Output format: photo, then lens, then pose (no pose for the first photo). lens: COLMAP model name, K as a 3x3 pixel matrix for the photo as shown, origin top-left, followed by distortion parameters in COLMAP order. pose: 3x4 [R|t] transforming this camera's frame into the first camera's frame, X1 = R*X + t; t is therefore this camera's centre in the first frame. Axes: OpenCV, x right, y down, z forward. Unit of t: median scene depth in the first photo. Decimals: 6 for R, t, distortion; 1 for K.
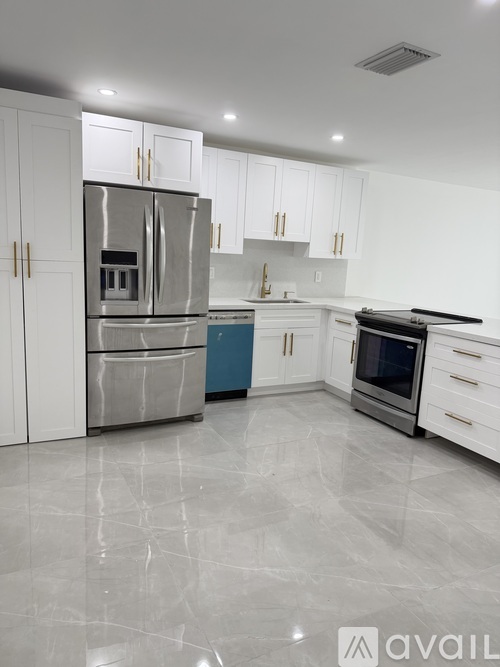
lens RADIAL K [[465.4, 0, 250.0], [0, 465.4, 333.5], [0, 0, 1]] dist [0.093165, -0.144874]
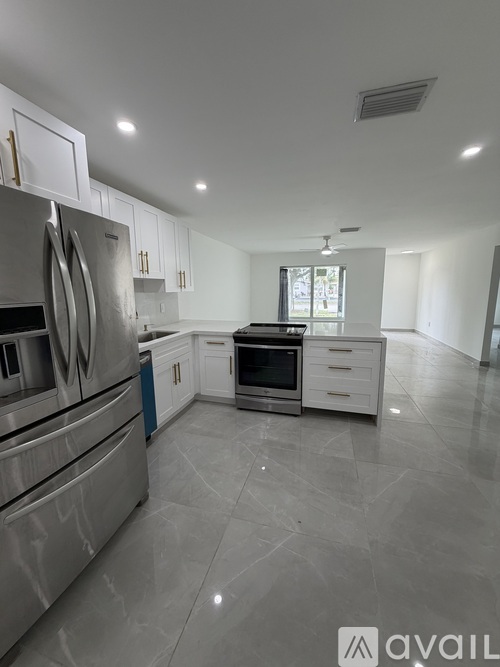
lens RADIAL K [[265.7, 0, 250.2], [0, 265.7, 330.0], [0, 0, 1]] dist [0.000384, 0.000027]
pose [[0.682226, -0.173093, 0.710356, -0.241450], [0.172224, 0.982278, 0.073948, -0.100466], [-0.710568, 0.071891, 0.699947, 0.483411]]
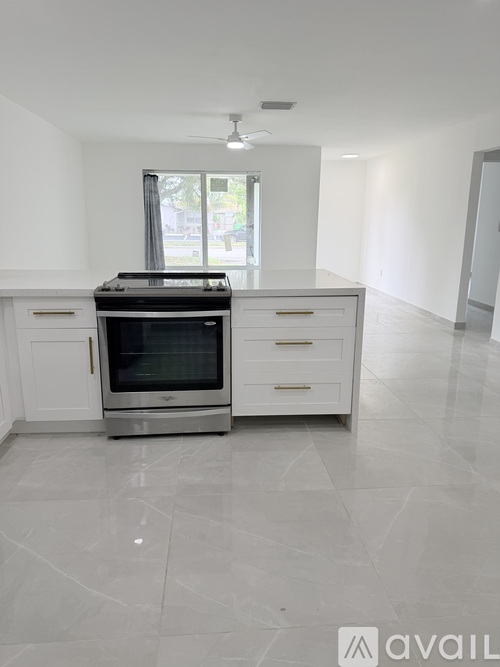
lens RADIAL K [[465.4, 0, 250.0], [0, 465.4, 333.5], [0, 0, 1]] dist [0.093165, -0.144874]
pose [[0.377863, -0.269562, 0.885752, -0.260621], [0.170943, 0.960543, 0.219399, -0.094782], [-0.909944, 0.068510, 0.409033, 0.573119]]
